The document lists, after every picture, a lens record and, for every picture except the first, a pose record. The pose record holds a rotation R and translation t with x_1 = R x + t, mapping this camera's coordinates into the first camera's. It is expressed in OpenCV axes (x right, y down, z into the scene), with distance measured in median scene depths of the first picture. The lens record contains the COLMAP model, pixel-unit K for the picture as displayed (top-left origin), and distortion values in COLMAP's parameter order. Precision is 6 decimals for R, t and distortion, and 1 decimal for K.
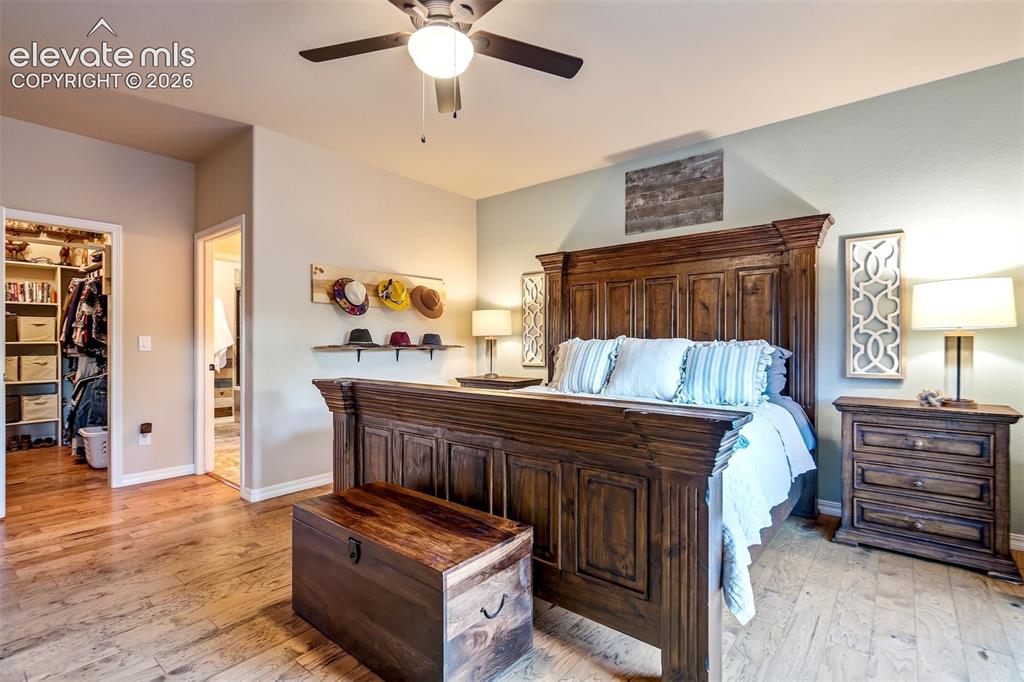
lens RADIAL K [[481.2, 0, 510.6], [0, 481.2, 334.0], [0, 0, 1]] dist [-0.002536, 0.000612]
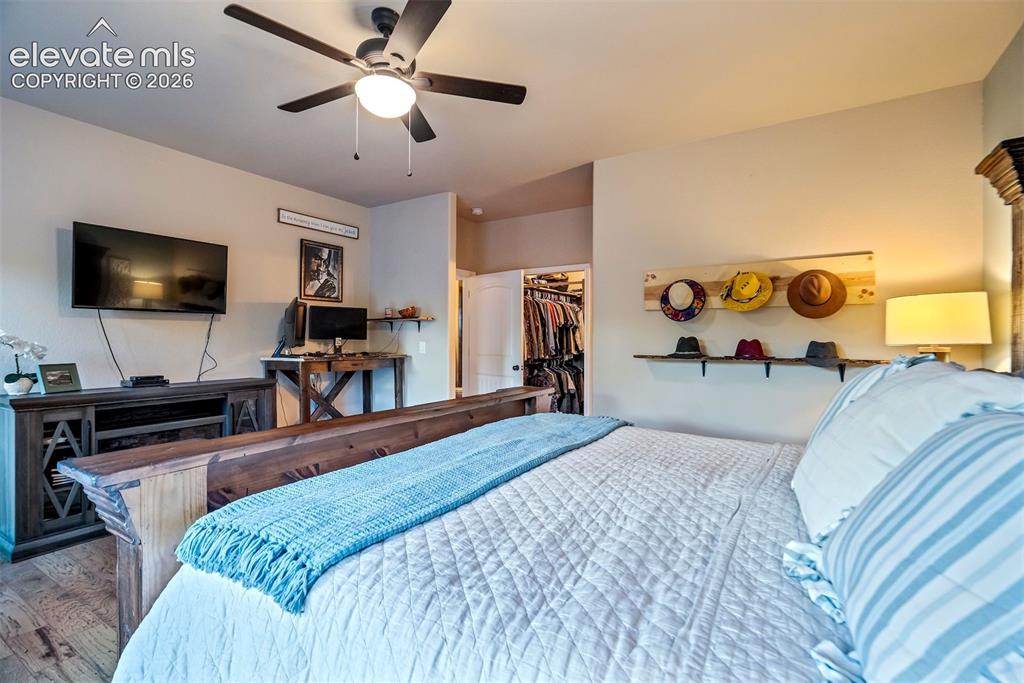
lens RADIAL K [[481.2, 0, 510.6], [0, 481.2, 334.5], [0, 0, 1]] dist [-0.002536, 0.000612]
pose [[0.116549, -0.013577, -0.993092, 0.545665], [0.010427, 0.999868, -0.012446, -0.008092], [0.993130, -0.008904, 0.116676, 0.630068]]
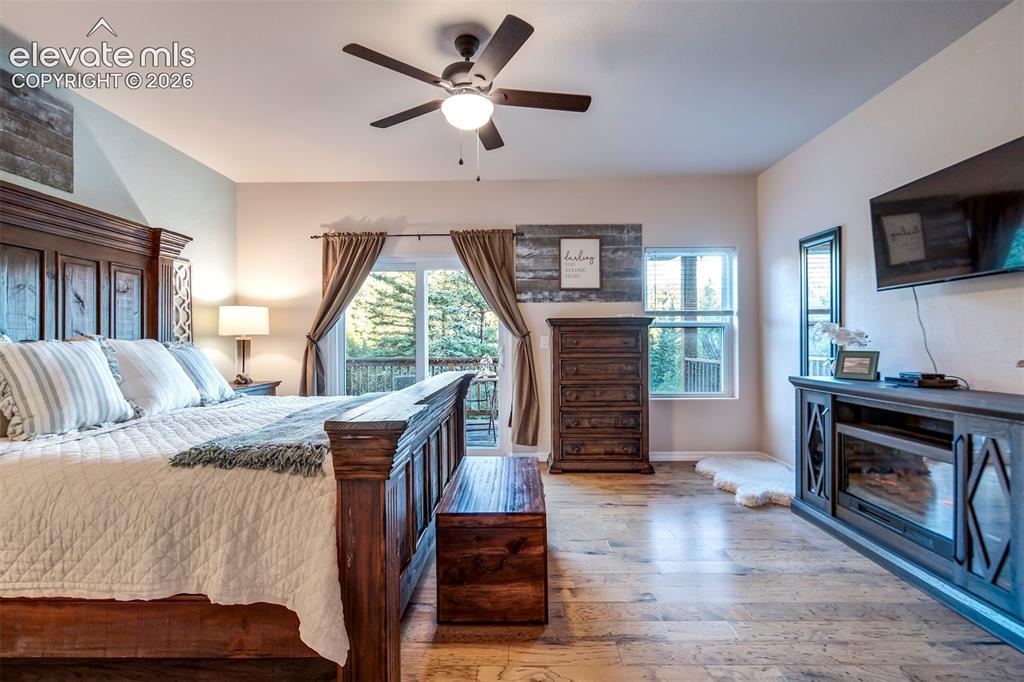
lens RADIAL K [[466.6, 0, 526.0], [0, 466.6, 339.3], [0, 0, 1]] dist [-0.027197, 0.000651]
pose [[-0.642978, 0.006806, 0.765855, -0.625508], [-0.002400, 0.999938, -0.010901, 0.013664], [-0.765881, -0.008847, -0.642921, 0.903540]]
